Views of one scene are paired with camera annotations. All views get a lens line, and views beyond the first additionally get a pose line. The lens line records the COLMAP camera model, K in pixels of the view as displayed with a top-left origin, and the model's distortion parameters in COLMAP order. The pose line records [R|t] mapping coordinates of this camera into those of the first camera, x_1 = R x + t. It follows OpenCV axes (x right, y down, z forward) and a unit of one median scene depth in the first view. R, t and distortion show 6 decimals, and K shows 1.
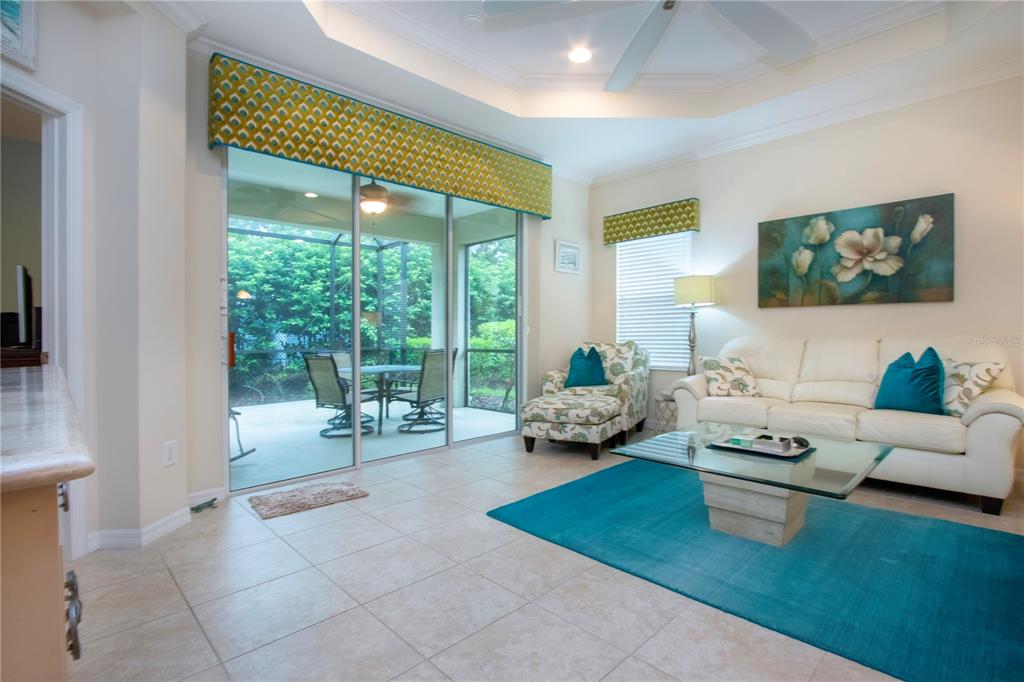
lens RADIAL K [[488.1, 0, 541.9], [0, 488.1, 331.1], [0, 0, 1]] dist [-0.013583, 0.000444]
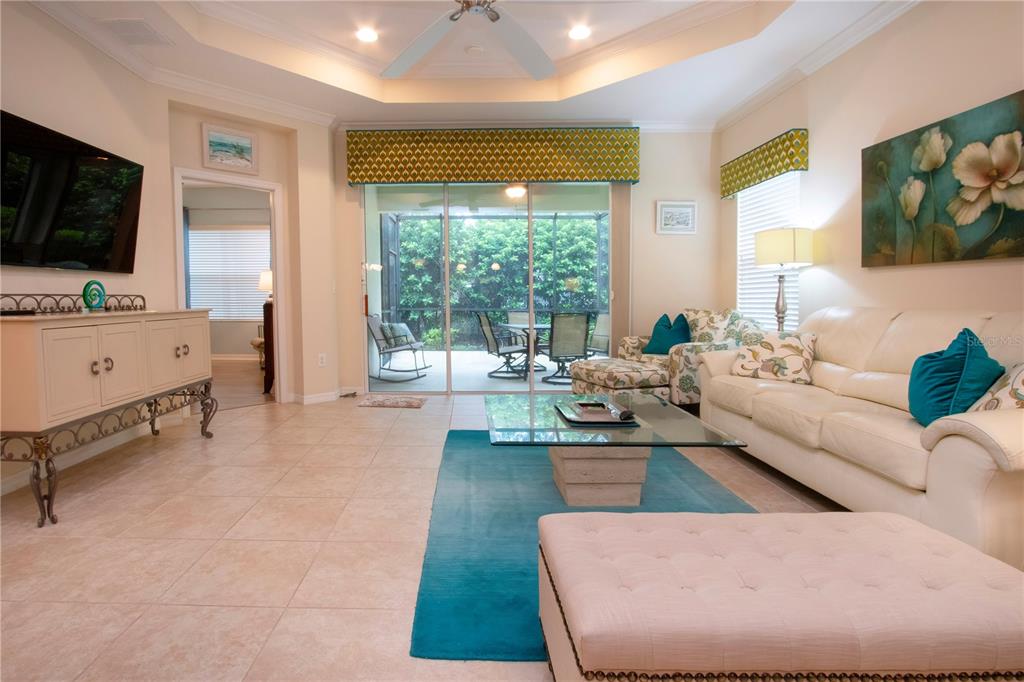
lens RADIAL K [[498.4, 0, 454.1], [0, 498.4, 307.0], [0, 0, 1]] dist [-0.015661, 0.001341]
pose [[0.672188, 0.028121, -0.739847, 0.633893], [-0.008317, 0.999502, 0.030435, -0.006800], [0.740334, -0.014305, 0.672087, 0.062333]]
